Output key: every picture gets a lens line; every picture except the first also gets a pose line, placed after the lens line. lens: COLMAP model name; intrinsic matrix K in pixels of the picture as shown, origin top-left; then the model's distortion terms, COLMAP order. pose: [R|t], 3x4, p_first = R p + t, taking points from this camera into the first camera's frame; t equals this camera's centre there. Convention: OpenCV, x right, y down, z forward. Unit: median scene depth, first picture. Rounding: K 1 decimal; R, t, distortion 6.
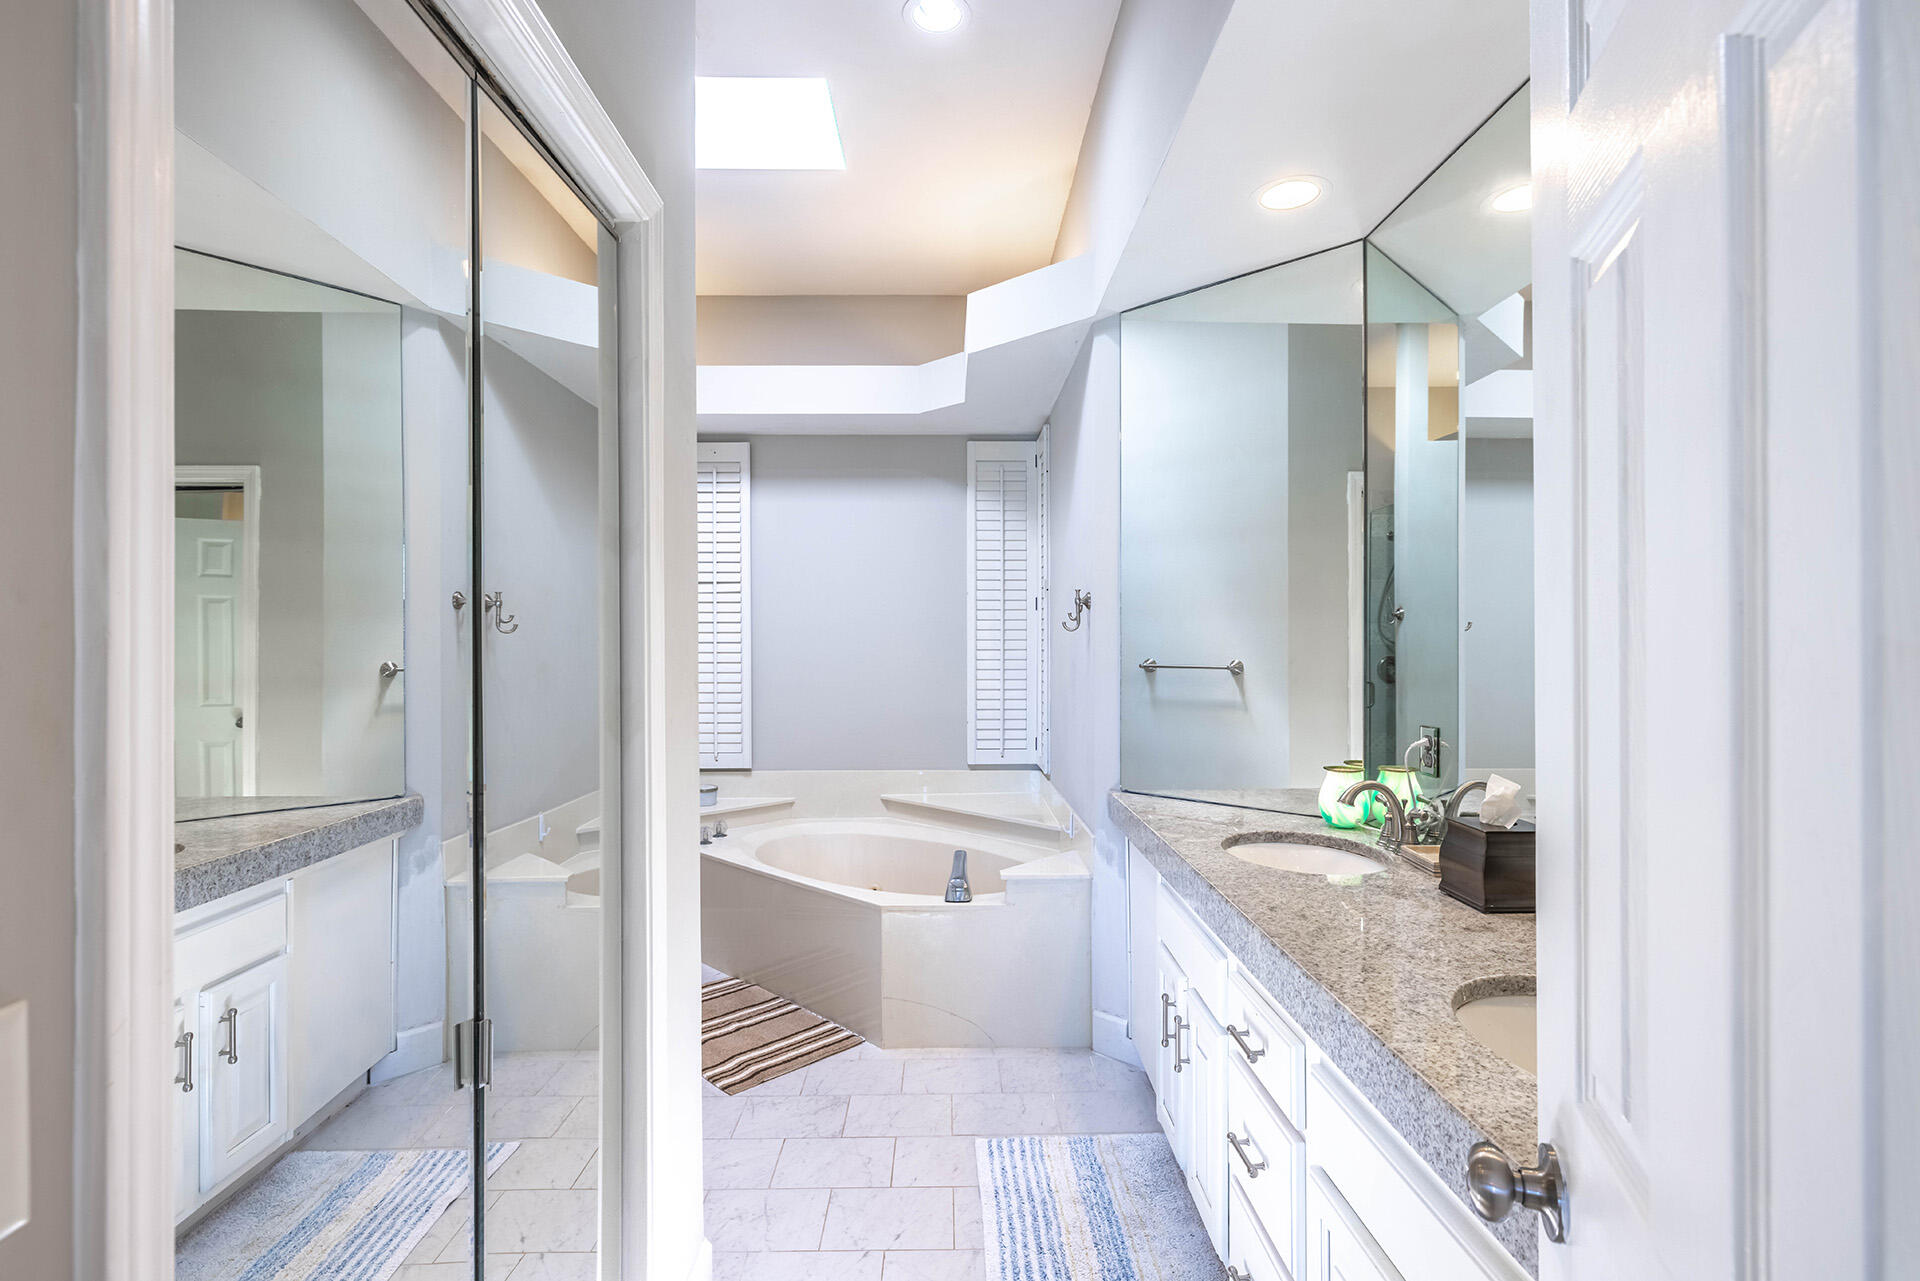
lens RADIAL K [[930.0, 0, 960.2], [0, 930.0, 640.1], [0, 0, 1]] dist [-0.005881, -0.000138]
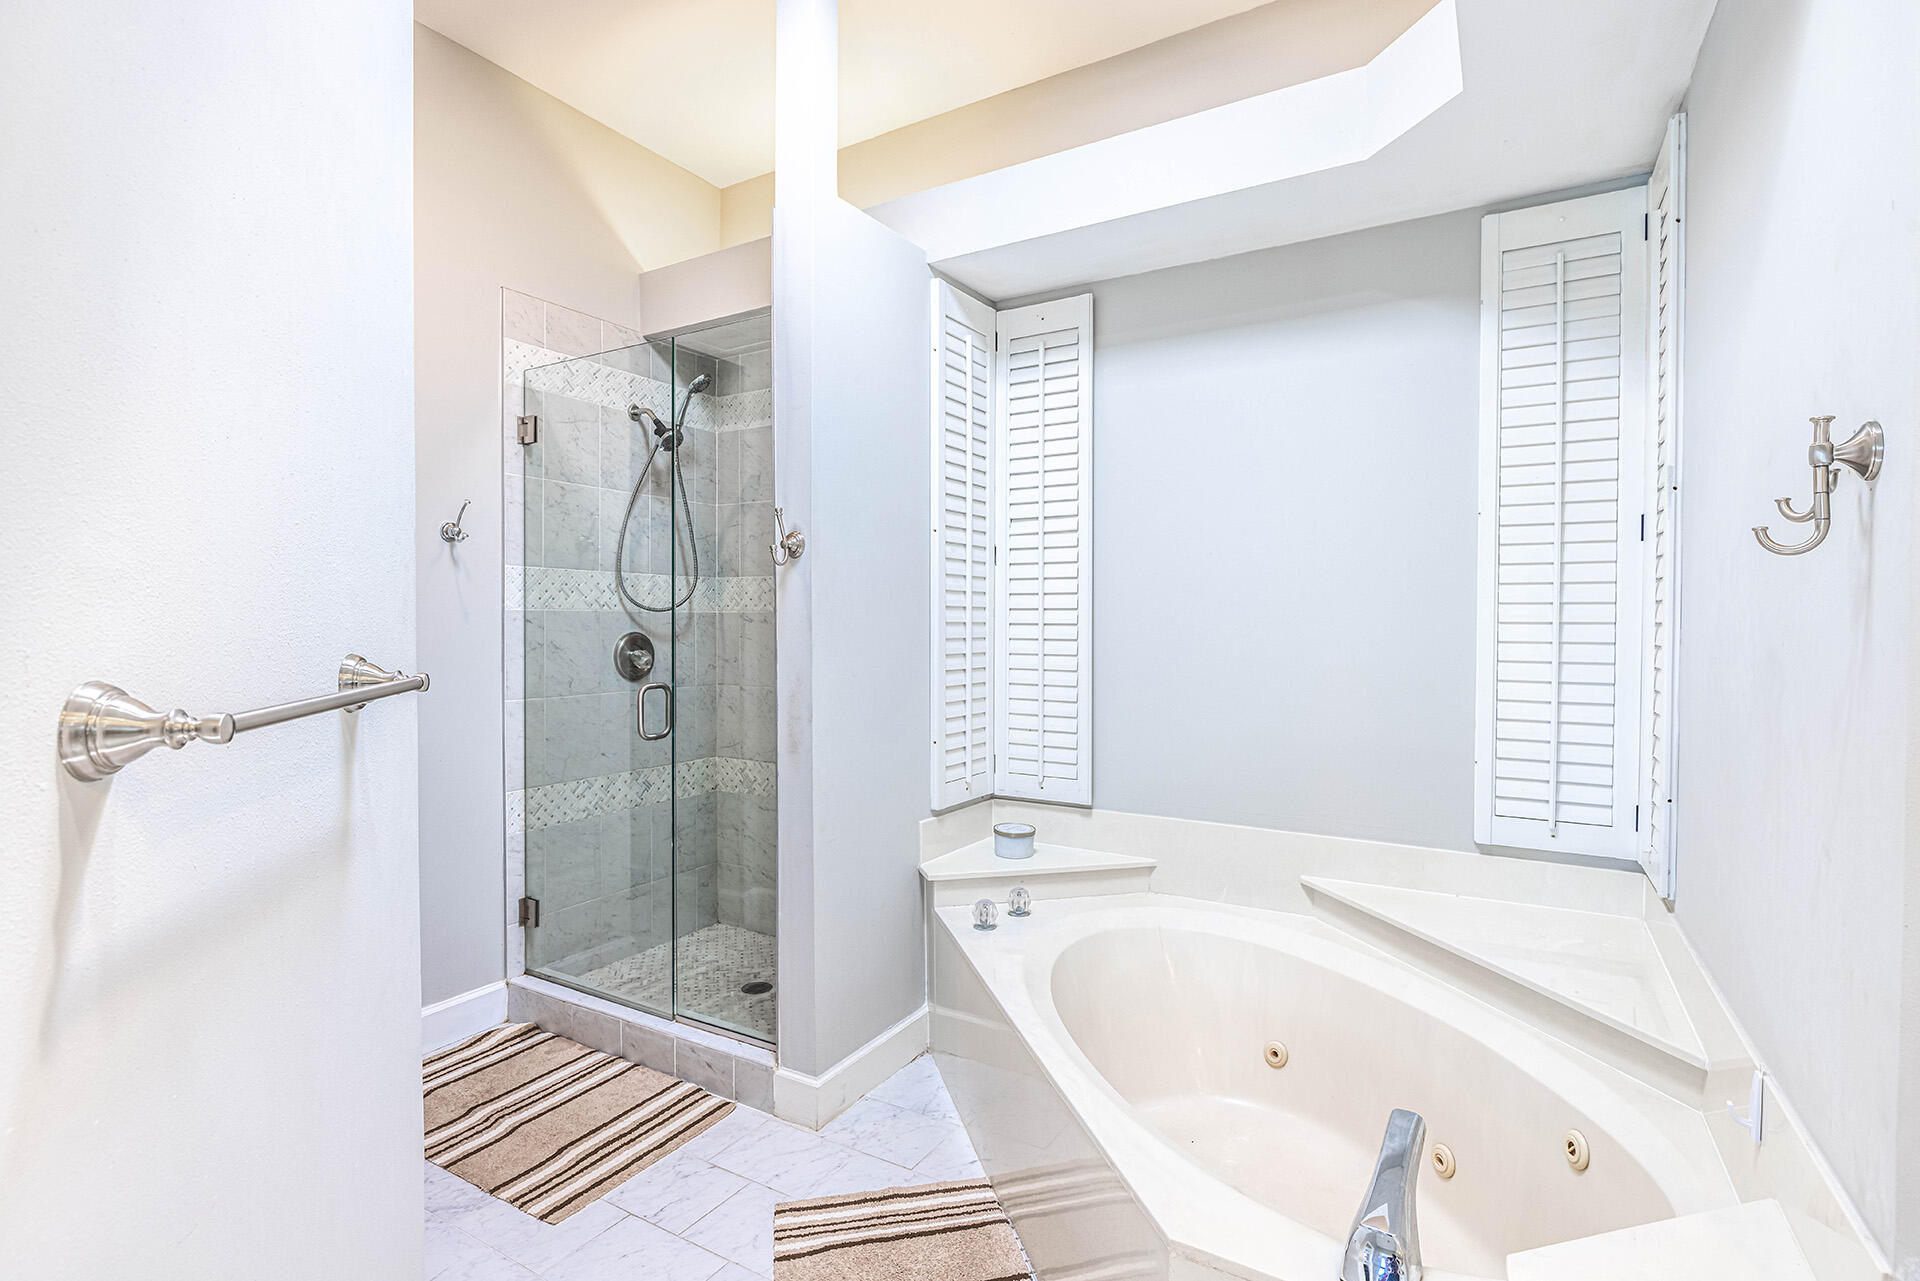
lens RADIAL K [[930.0, 0, 965.3], [0, 930.0, 633.8], [0, 0, 1]] dist [-0.005881, -0.000138]
pose [[0.858074, 0.014132, -0.513331, 0.028867], [-0.005201, 0.999809, 0.018830, 0.008412], [0.513499, -0.013488, 0.857984, 0.409789]]
